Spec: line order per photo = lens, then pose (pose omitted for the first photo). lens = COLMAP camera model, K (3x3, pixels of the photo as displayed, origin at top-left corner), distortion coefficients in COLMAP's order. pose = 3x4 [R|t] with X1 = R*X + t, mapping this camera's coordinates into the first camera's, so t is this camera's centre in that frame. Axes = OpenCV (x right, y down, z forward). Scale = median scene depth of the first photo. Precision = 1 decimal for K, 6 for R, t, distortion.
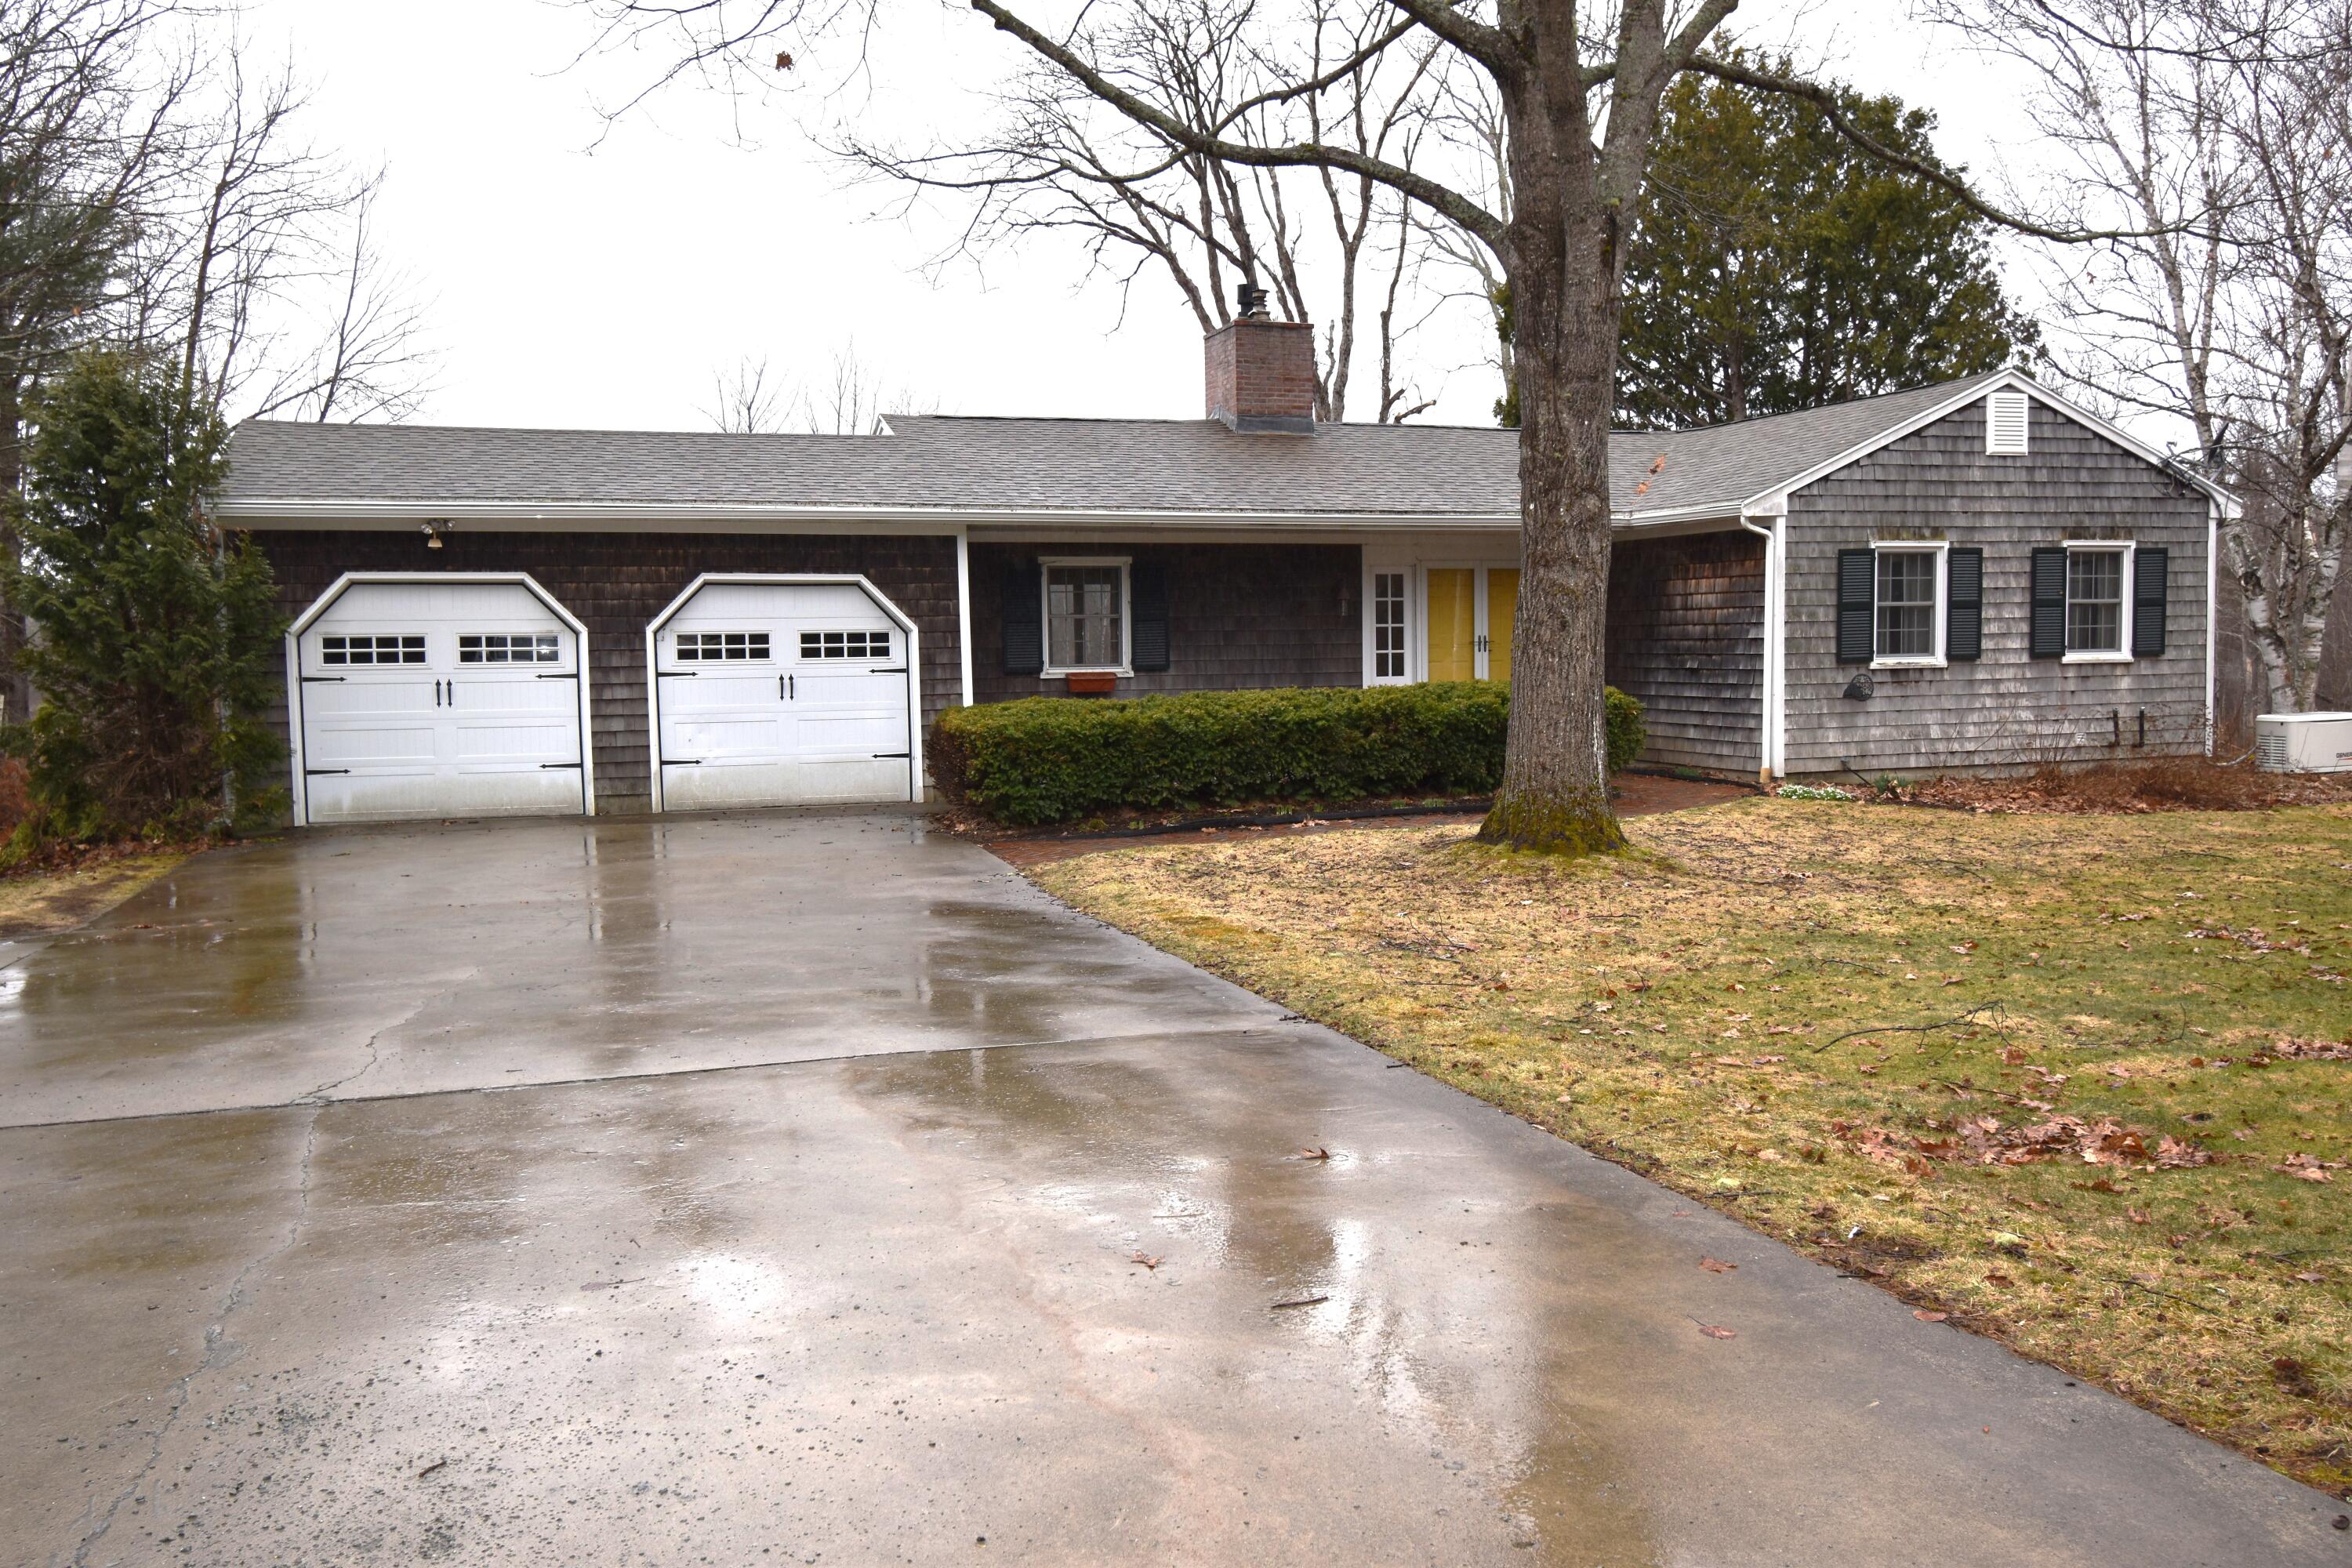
lens RADIAL K [[1974.0, 0, 1170.8], [0, 1974.0, 789.9], [0, 0, 1]] dist [0.003247, -0.021420]
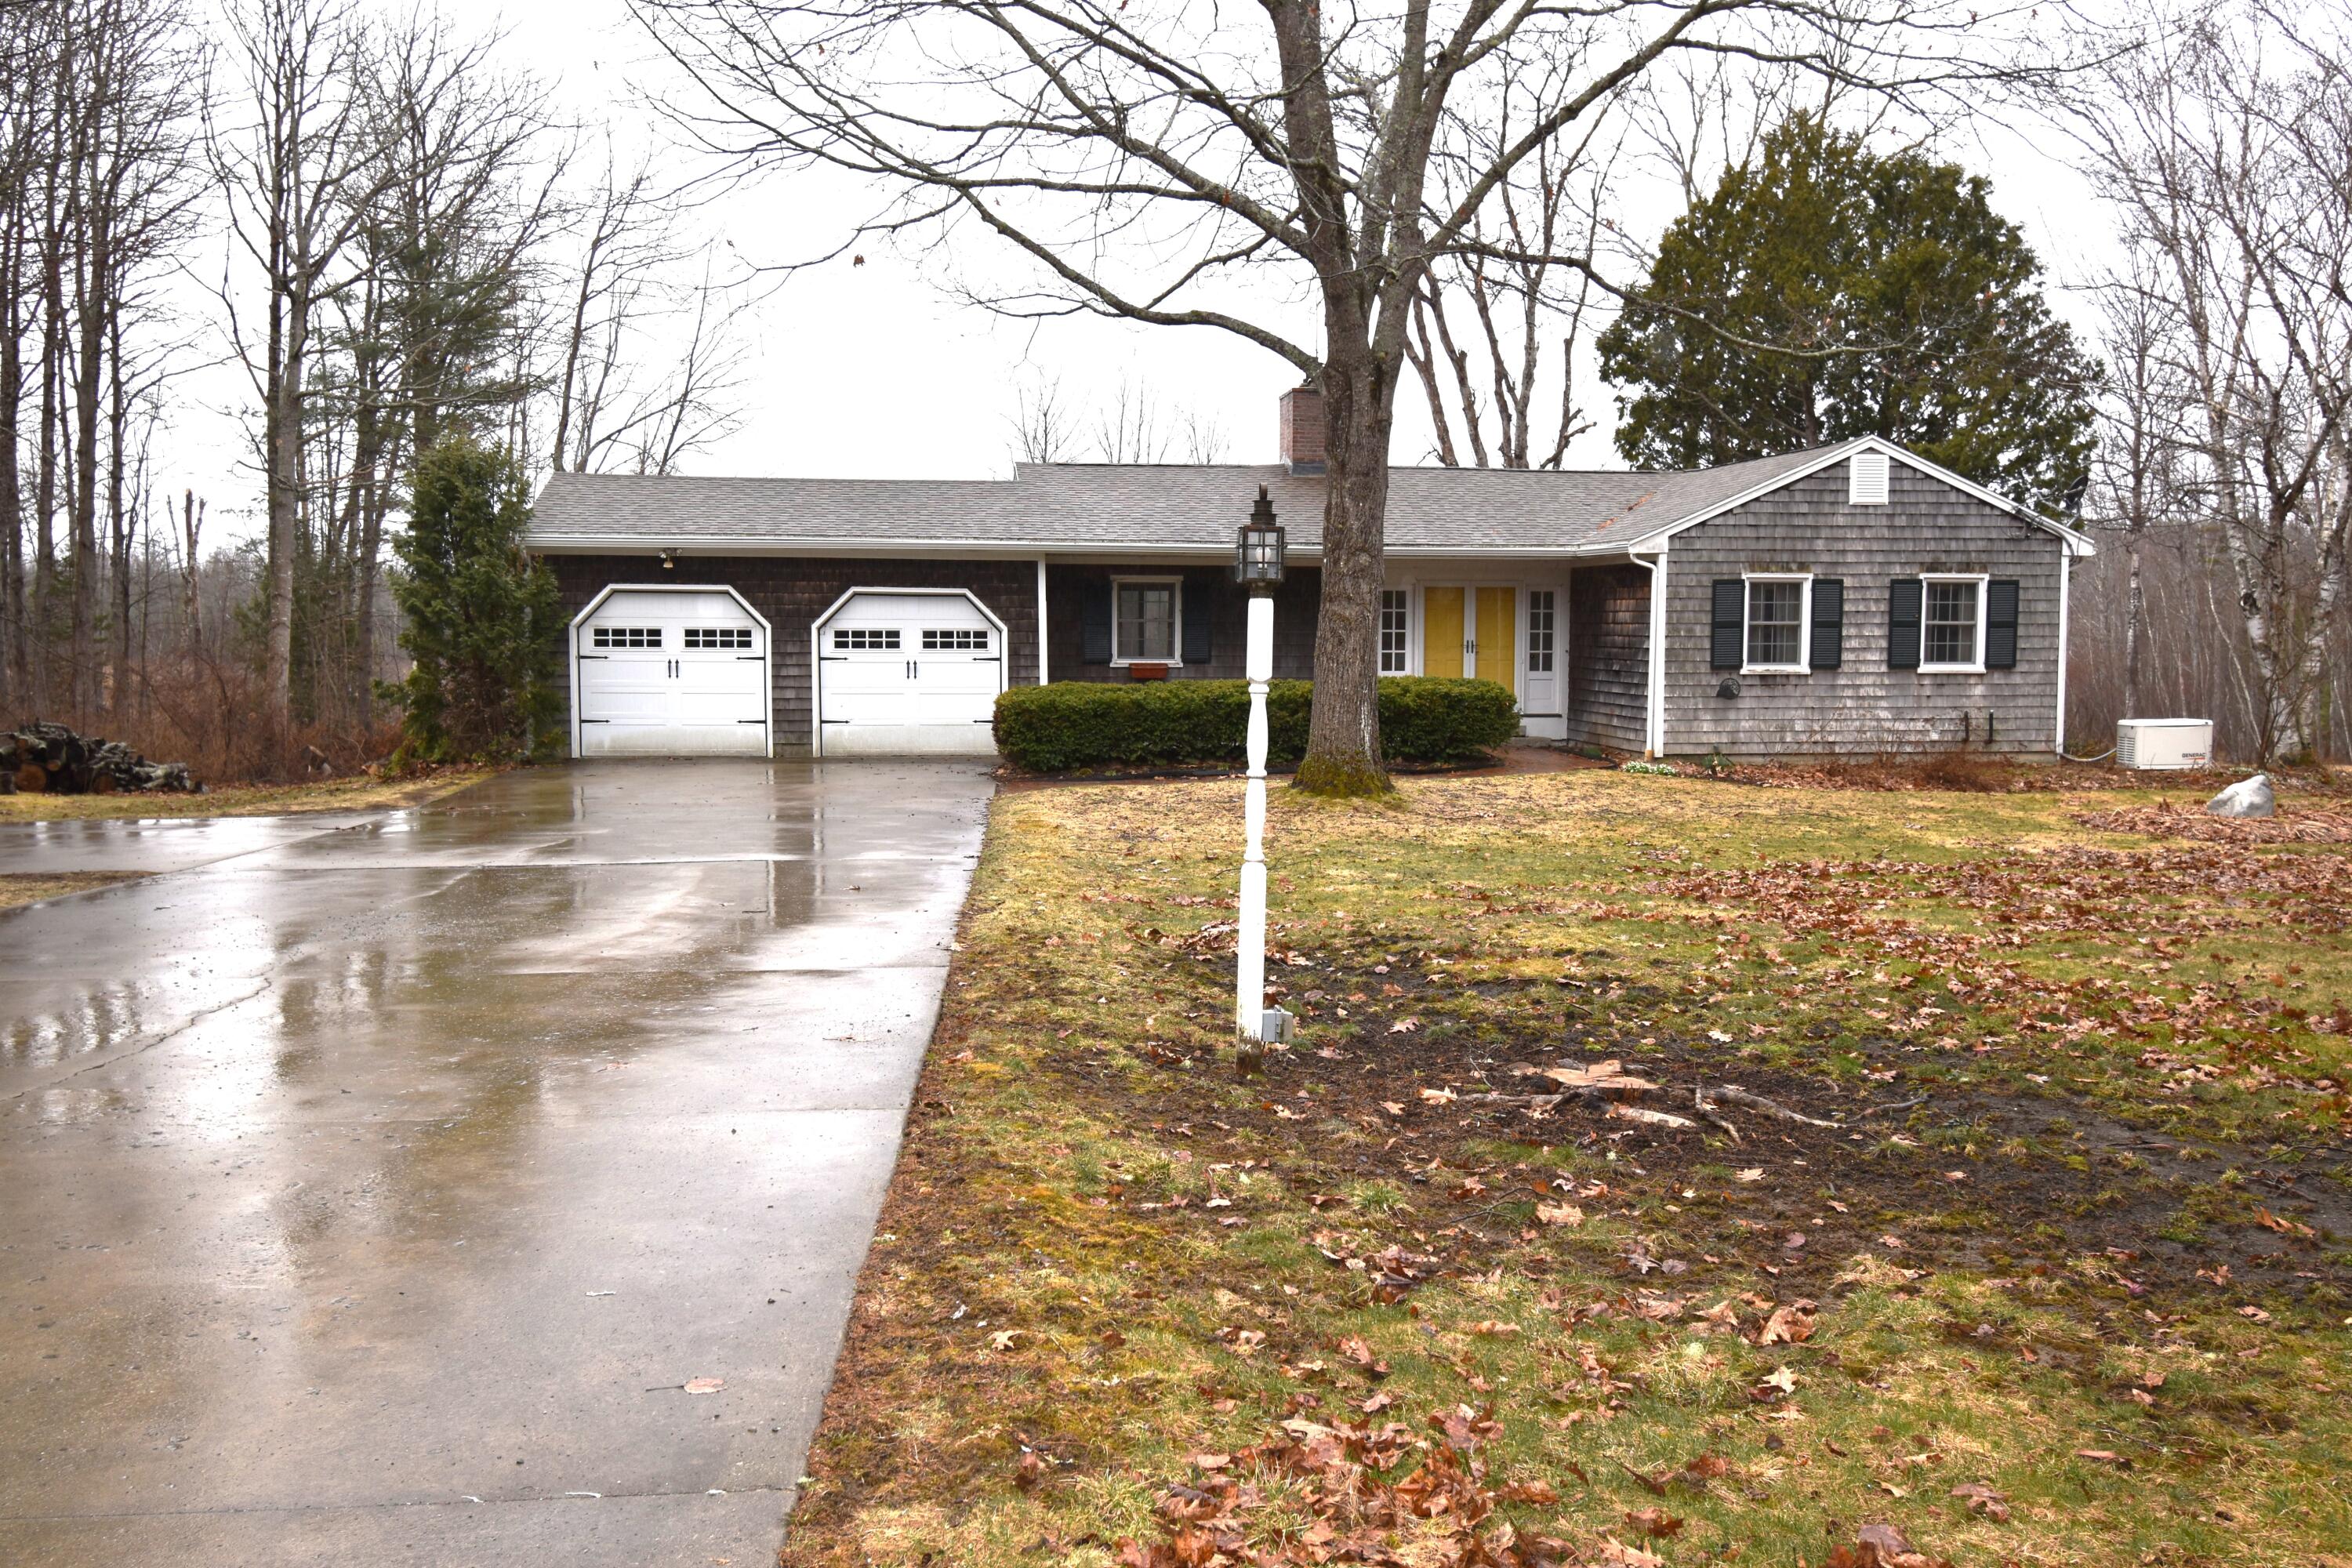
lens RADIAL K [[1974.0, 0, 1148.5], [0, 1974.0, 789.4], [0, 0, 1]] dist [0.003247, -0.021420]
pose [[0.981430, 0.033968, -0.188790, 0.228809], [-0.032044, 0.999399, 0.013235, 0.008120], [0.189126, -0.006939, 0.981928, -0.321877]]
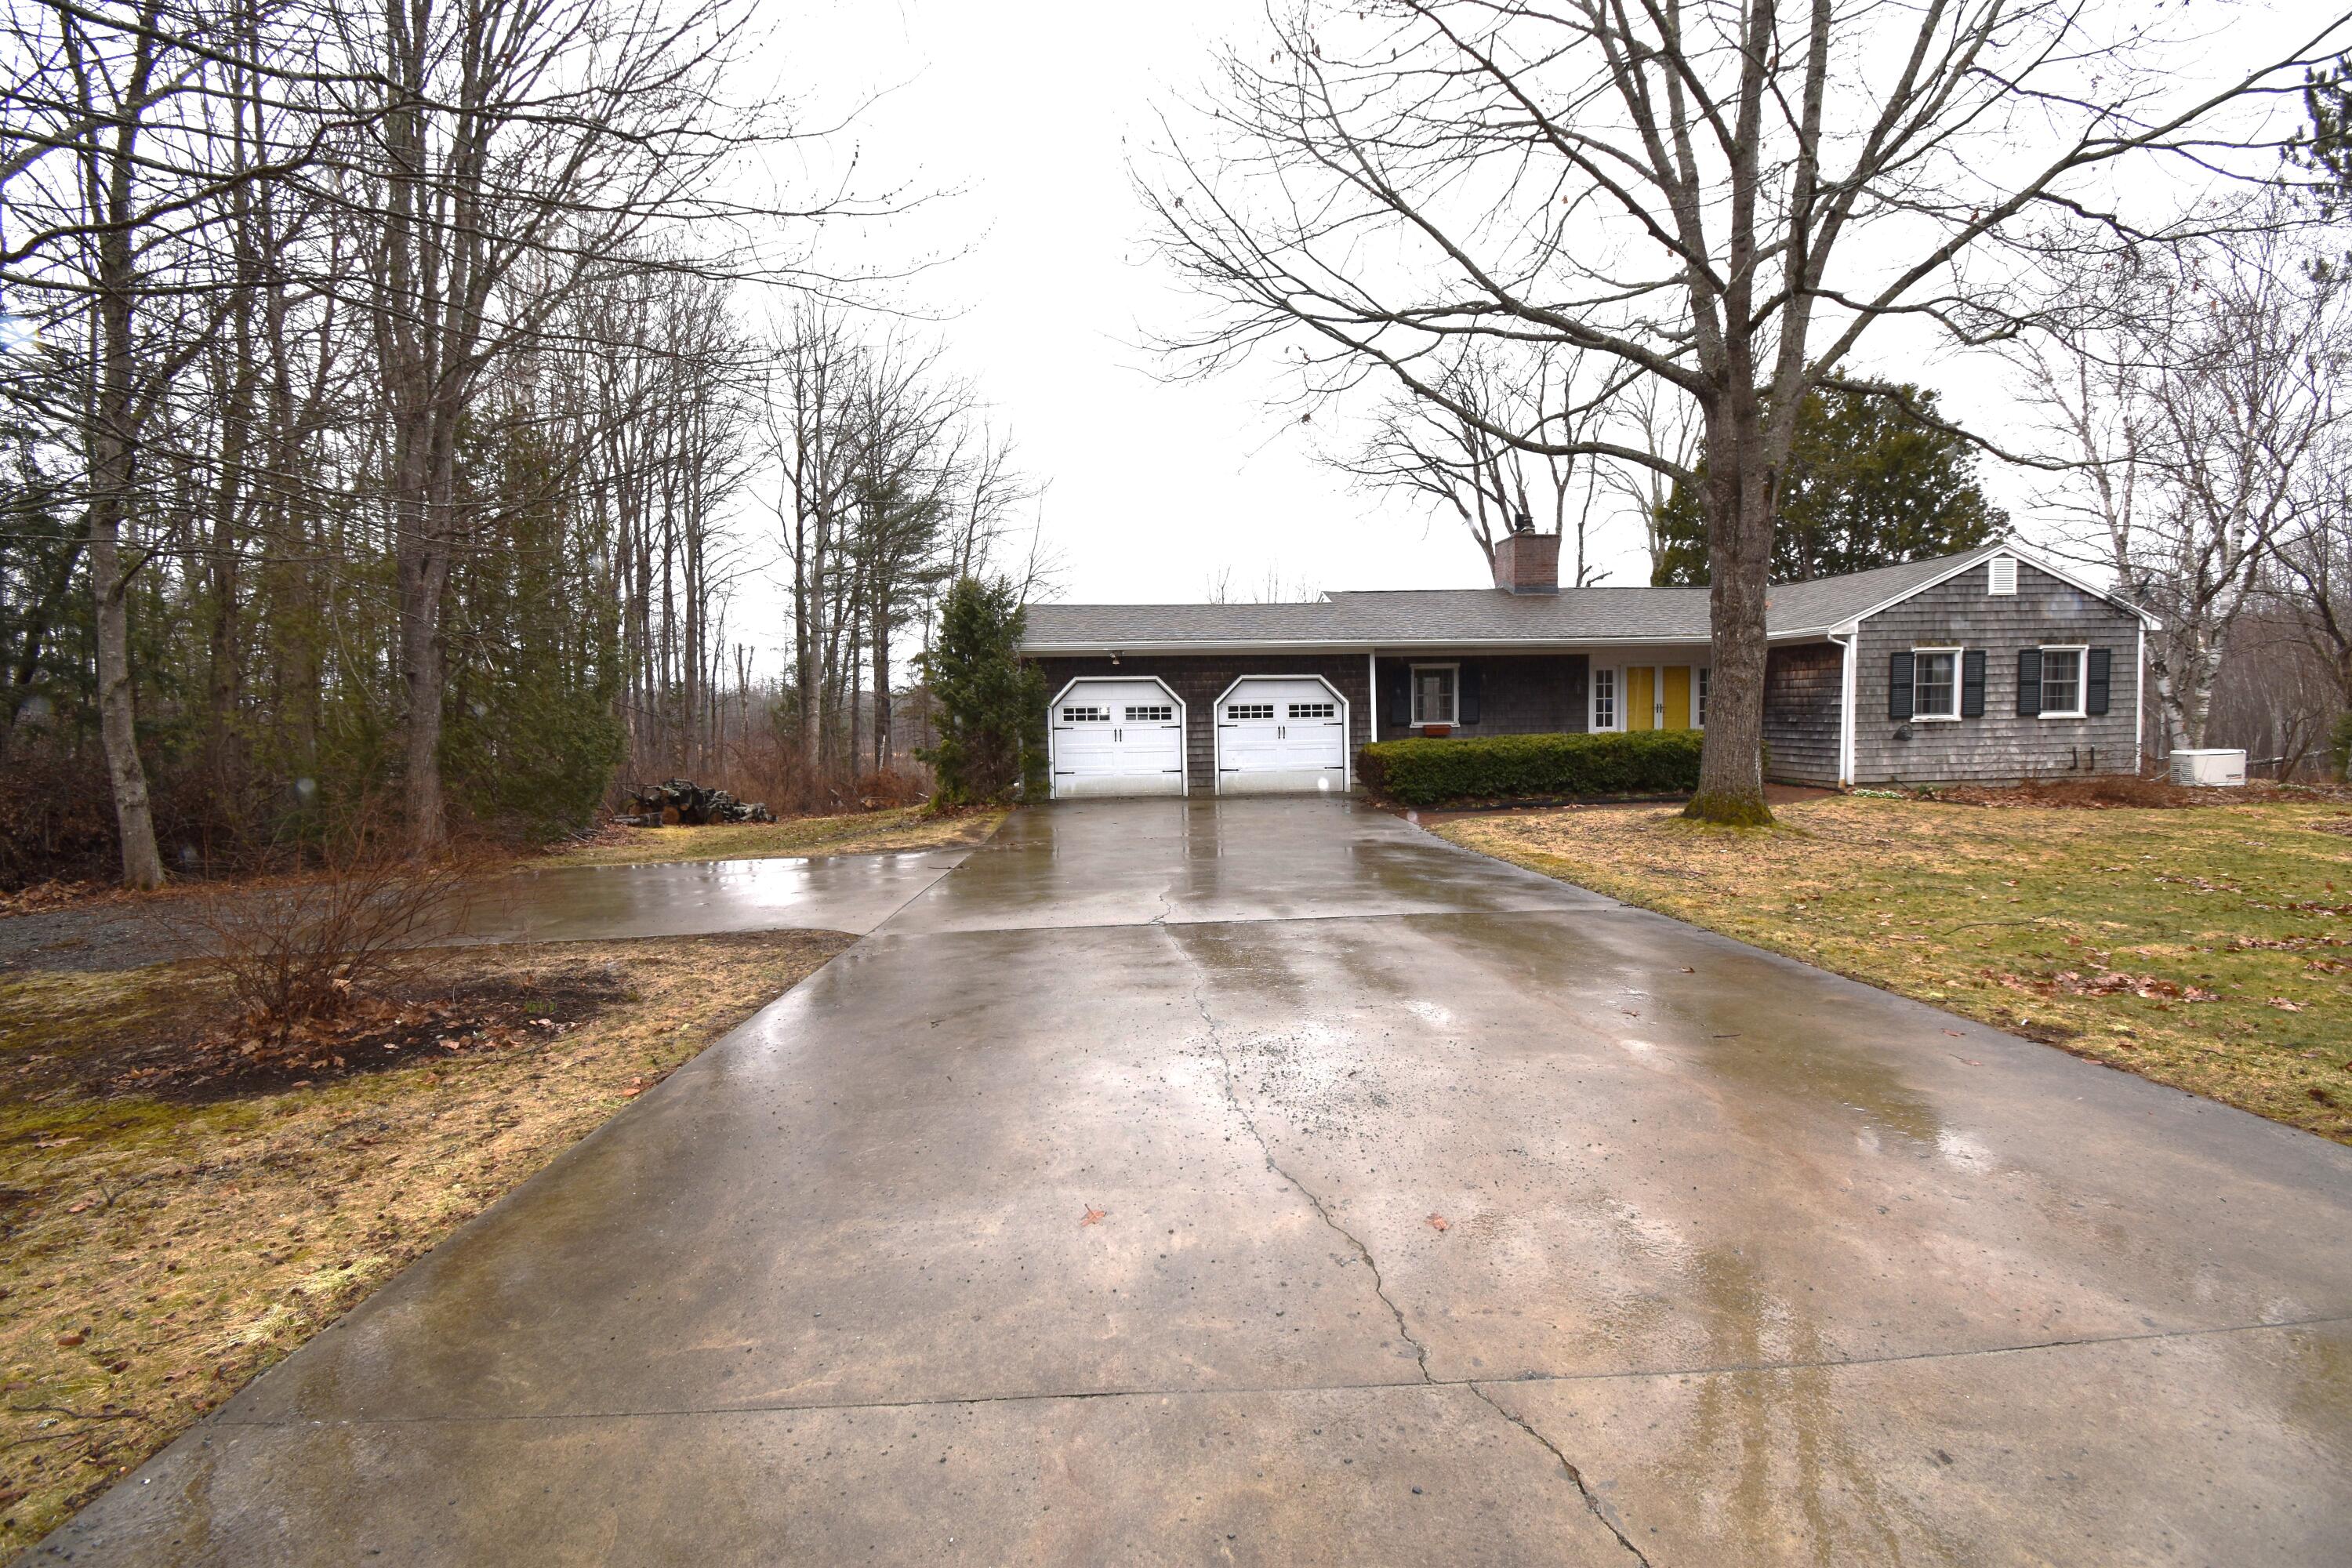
lens RADIAL K [[1051.5, 0, 1164.9], [0, 1051.5, 781.1], [0, 0, 1]] dist [0.009668, -0.021544]
pose [[0.969353, 0.012126, -0.245372, -0.049088], [-0.013391, 0.999904, -0.003487, 0.001539], [0.245306, 0.006666, 0.969423, -0.042270]]
